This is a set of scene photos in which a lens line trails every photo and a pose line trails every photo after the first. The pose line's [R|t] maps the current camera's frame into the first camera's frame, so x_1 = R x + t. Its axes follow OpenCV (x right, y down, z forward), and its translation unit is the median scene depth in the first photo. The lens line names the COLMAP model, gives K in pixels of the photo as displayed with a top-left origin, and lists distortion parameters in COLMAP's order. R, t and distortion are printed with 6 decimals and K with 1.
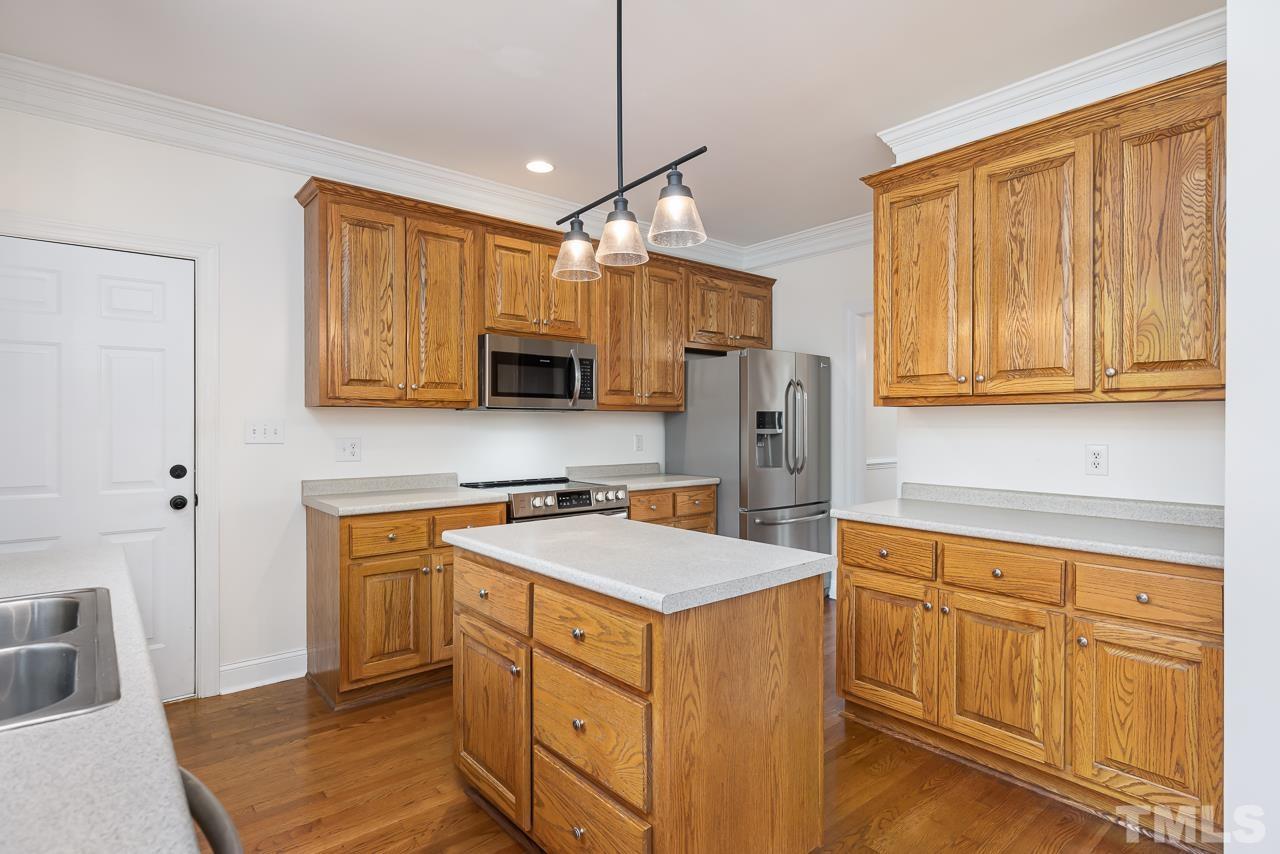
lens RADIAL K [[659.0, 0, 643.1], [0, 659.0, 426.5], [0, 0, 1]] dist [0.005391, -0.000149]
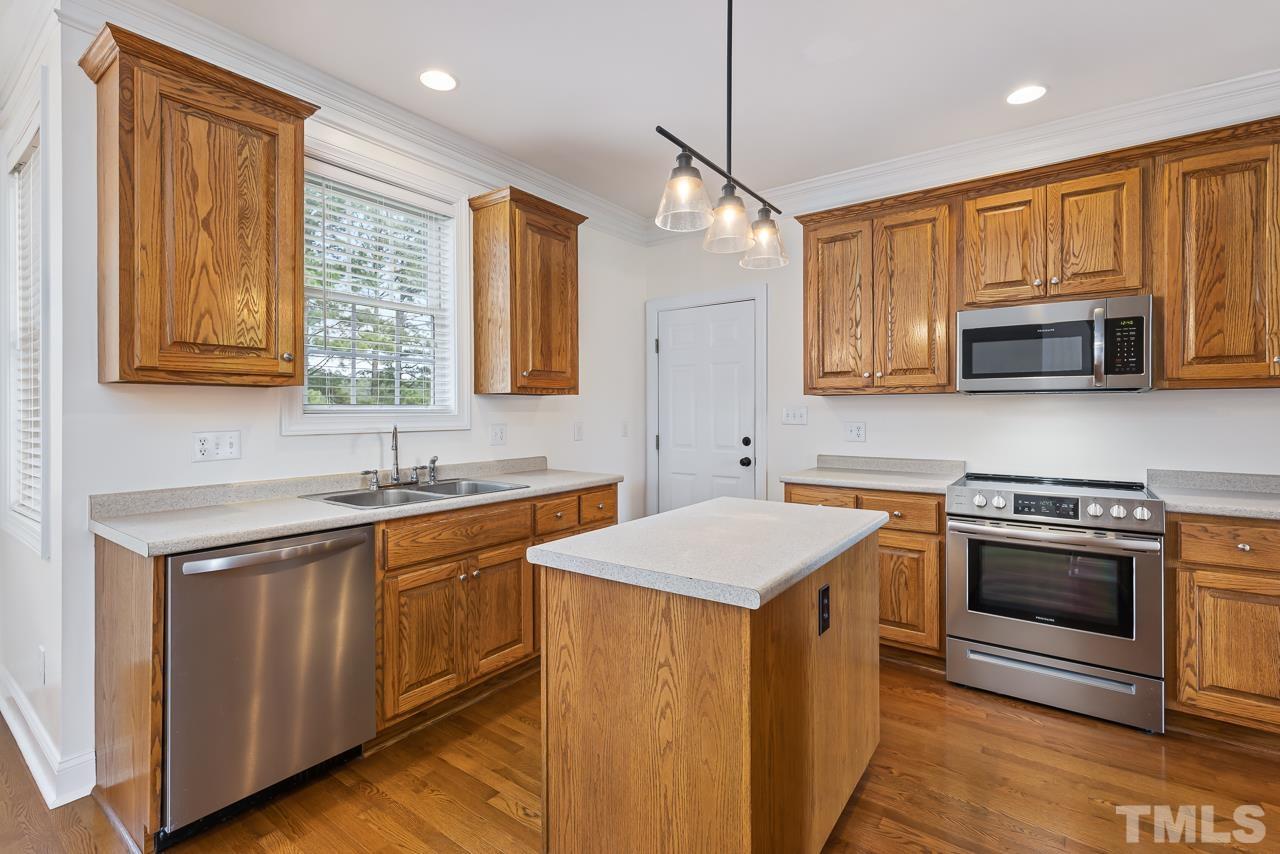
lens RADIAL K [[581.0, 0, 641.4], [0, 581.0, 417.4], [0, 0, 1]] dist [0.003552, 0.000608]
pose [[0.235353, 0.008615, -0.971872, 0.475450], [-0.003629, 0.999962, 0.007985, 0.002835], [0.971903, 0.001648, 0.235375, 0.398388]]
